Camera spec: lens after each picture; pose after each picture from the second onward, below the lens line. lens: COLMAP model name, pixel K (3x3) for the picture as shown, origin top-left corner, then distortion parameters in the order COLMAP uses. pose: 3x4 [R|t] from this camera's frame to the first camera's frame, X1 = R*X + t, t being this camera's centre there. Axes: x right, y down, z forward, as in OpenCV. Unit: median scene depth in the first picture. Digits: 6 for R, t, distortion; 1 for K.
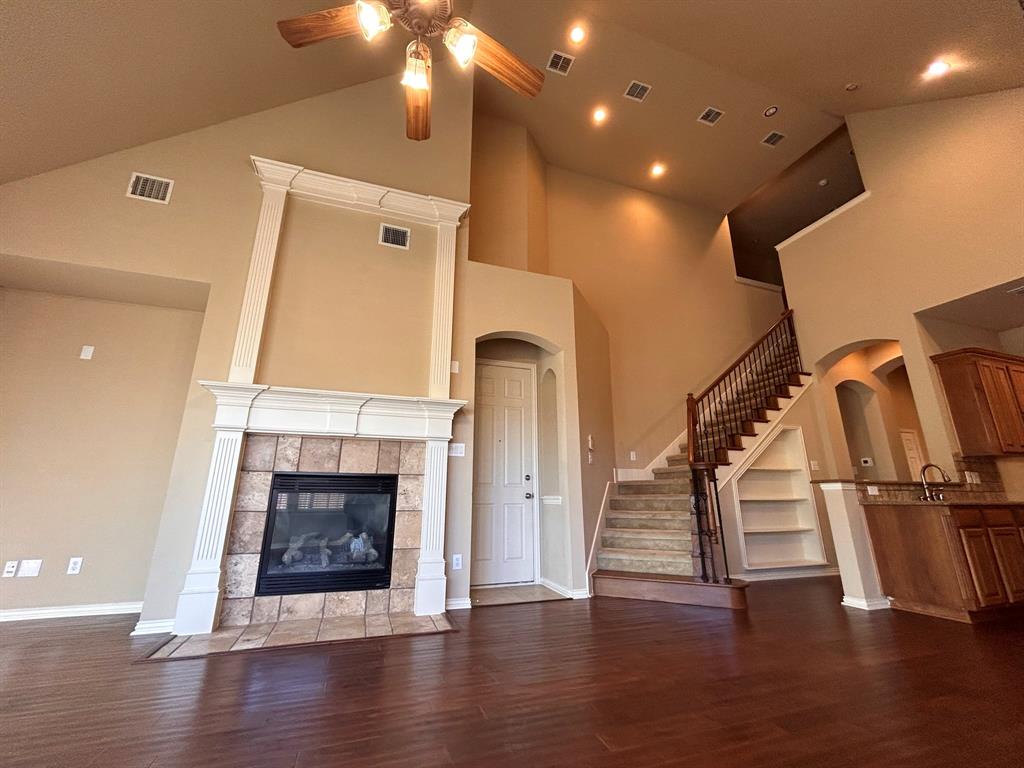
lens RADIAL K [[421.8, 0, 510.9], [0, 421.8, 377.1], [0, 0, 1]] dist [-0.008955, 0.000573]
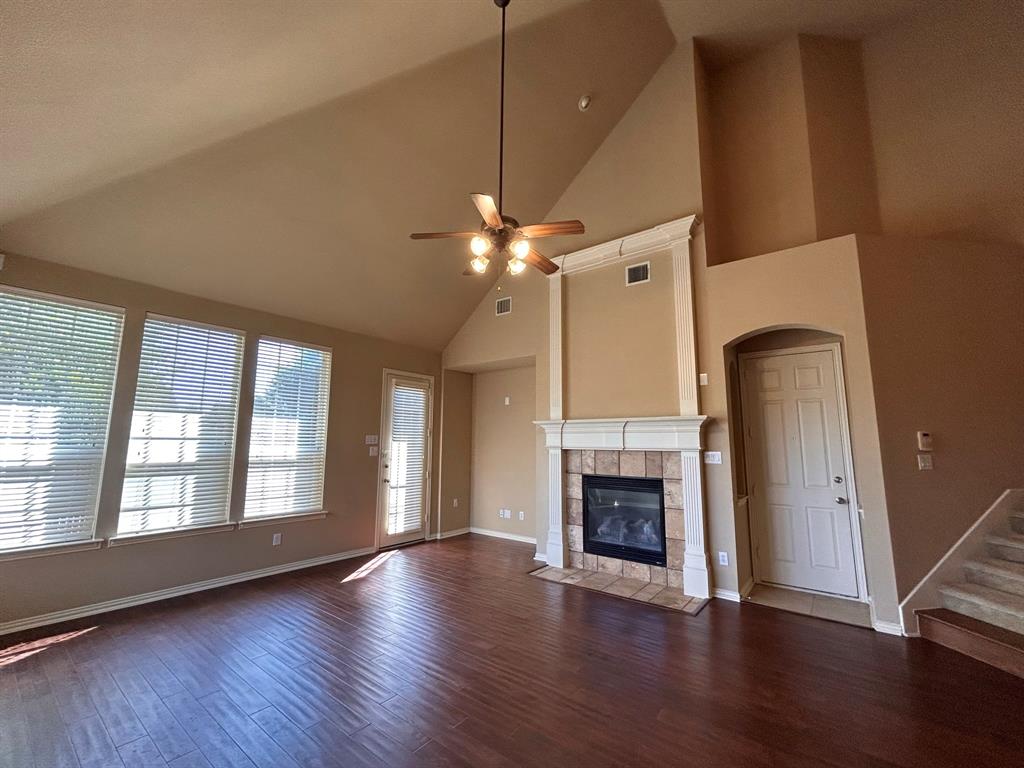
lens RADIAL K [[421.8, 0, 510.0], [0, 421.8, 378.9], [0, 0, 1]] dist [-0.008955, 0.000573]
pose [[0.535920, -0.124571, -0.835028, 0.583998], [0.225215, 0.974309, -0.000807, -0.159700], [0.813676, -0.187629, 0.550206, 0.015378]]
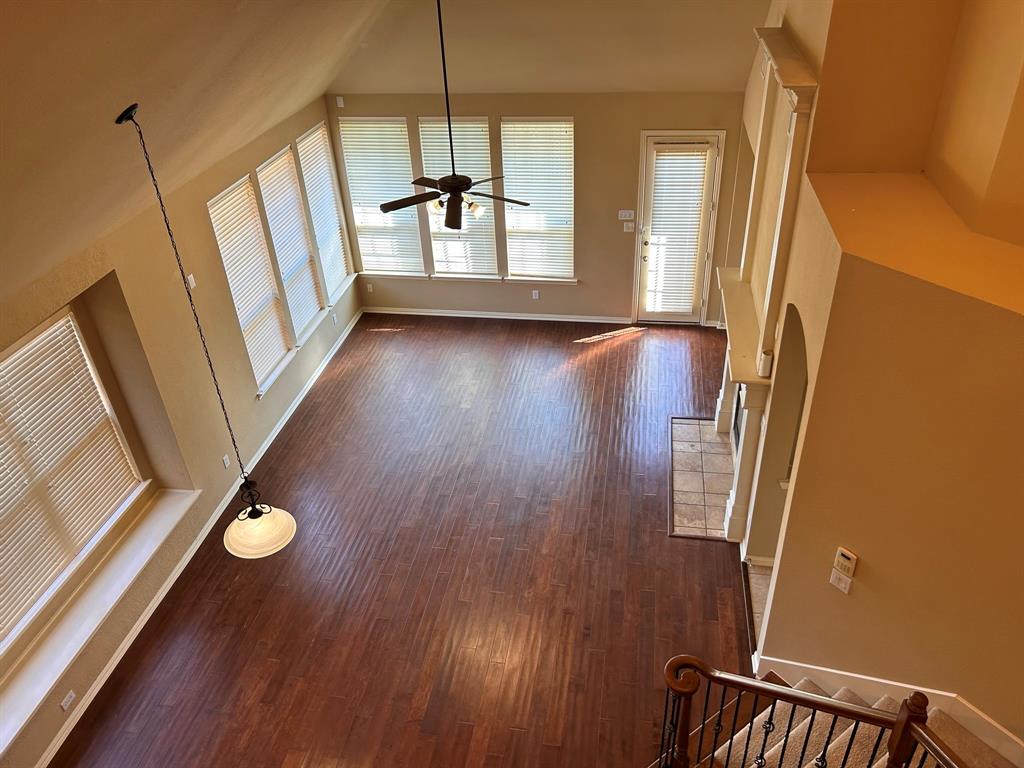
lens RADIAL K [[773.9, 0, 511.3], [0, 773.9, 386.4], [0, 0, 1]] dist [0.054130, -0.061670]
pose [[-0.493308, 0.489454, -0.719084, 1.338454], [0.282158, 0.872011, 0.399980, -0.724658], [0.822821, -0.005582, -0.568273, 1.633486]]
